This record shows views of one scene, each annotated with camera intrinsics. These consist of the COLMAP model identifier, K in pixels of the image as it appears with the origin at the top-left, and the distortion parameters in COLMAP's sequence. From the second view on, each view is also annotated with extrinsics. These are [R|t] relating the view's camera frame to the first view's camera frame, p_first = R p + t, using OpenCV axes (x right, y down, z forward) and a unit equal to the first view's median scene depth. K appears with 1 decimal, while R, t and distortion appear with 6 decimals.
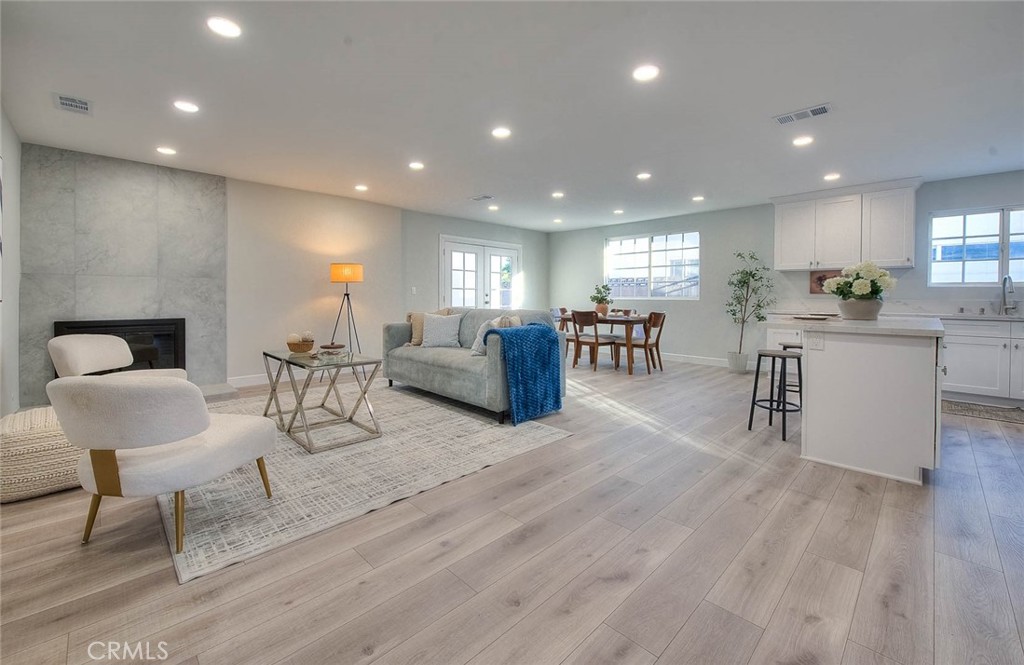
lens RADIAL K [[423.0, 0, 509.1], [0, 423.0, 298.6], [0, 0, 1]] dist [0.000301, -0.000091]
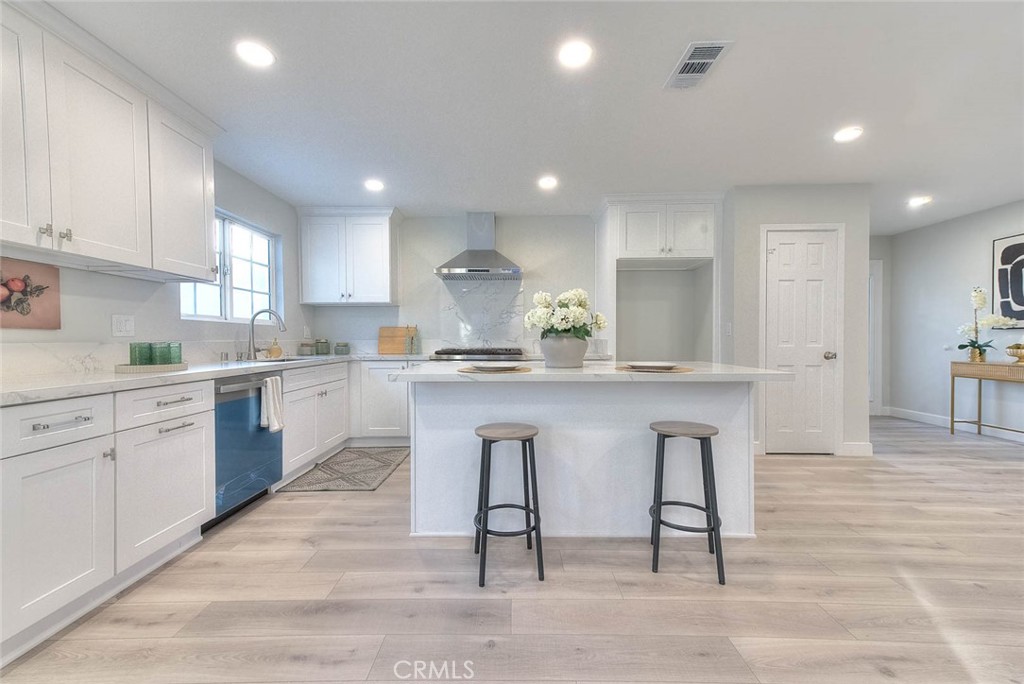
lens RADIAL K [[407.5, 0, 506.7], [0, 407.5, 345.6], [0, 0, 1]] dist [0.013050, -0.000070]
pose [[-0.700831, -0.011161, 0.713240, 0.289358], [0.009985, 0.999626, 0.025453, -0.002451], [-0.713257, 0.024961, -0.700458, 1.133252]]
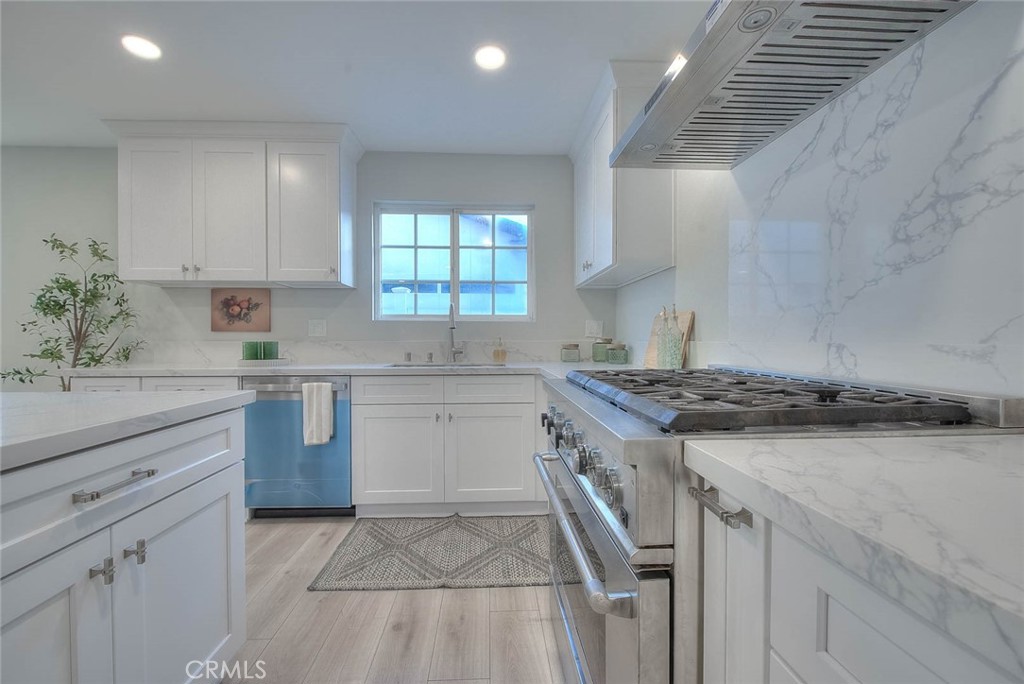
lens RADIAL K [[407.5, 0, 506.7], [0, 407.5, 345.6], [0, 0, 1]] dist [0.013050, -0.000070]
pose [[0.671699, -0.015726, 0.740657, 0.709063], [0.009312, 0.999875, 0.012784, 0.003570], [-0.740765, -0.001690, 0.671762, 0.472094]]
